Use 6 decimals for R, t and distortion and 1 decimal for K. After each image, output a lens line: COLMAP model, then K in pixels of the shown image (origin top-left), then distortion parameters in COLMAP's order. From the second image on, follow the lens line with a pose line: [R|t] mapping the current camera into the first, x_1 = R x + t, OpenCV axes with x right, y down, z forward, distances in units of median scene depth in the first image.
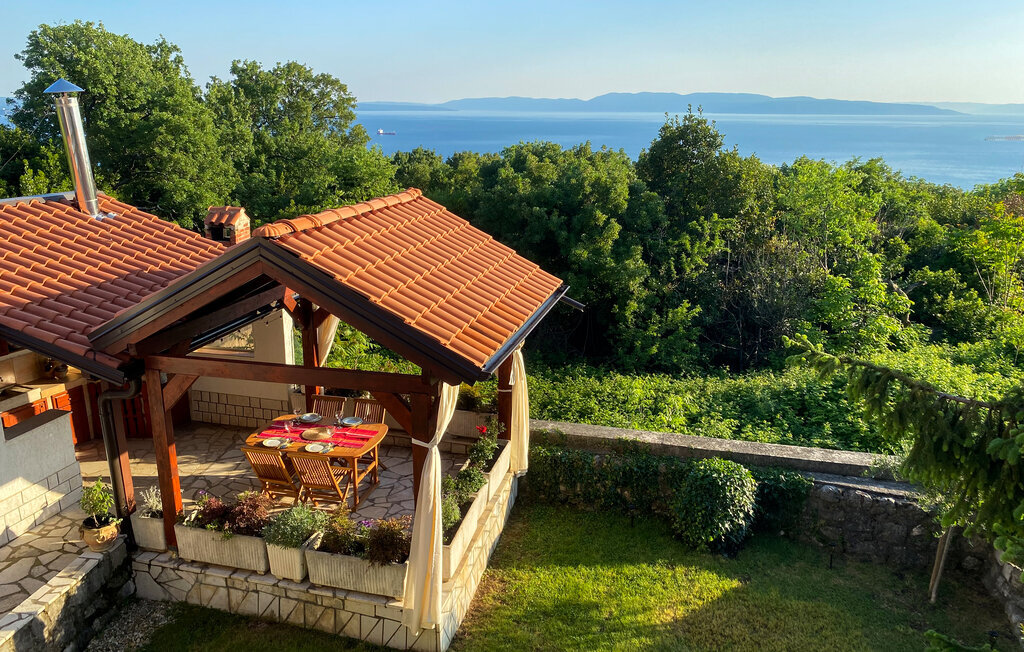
lens RADIAL K [[789.9, 0, 506.8], [0, 789.9, 320.9], [0, 0, 1]] dist [0.030546, -0.037680]
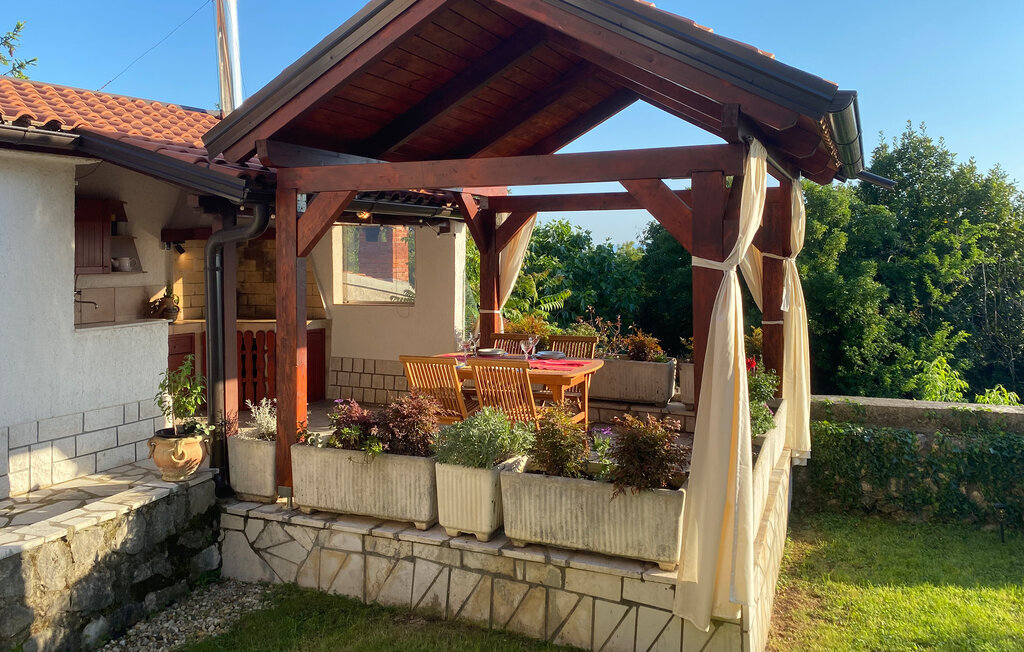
lens RADIAL K [[789.9, 0, 528.8], [0, 789.9, 260.4], [0, 0, 1]] dist [0.030546, -0.037680]
pose [[0.991117, -0.012073, -0.132446, -0.143091], [-0.025895, 0.959294, -0.281221, 0.280843], [0.130450, 0.282152, 0.950459, 0.374636]]
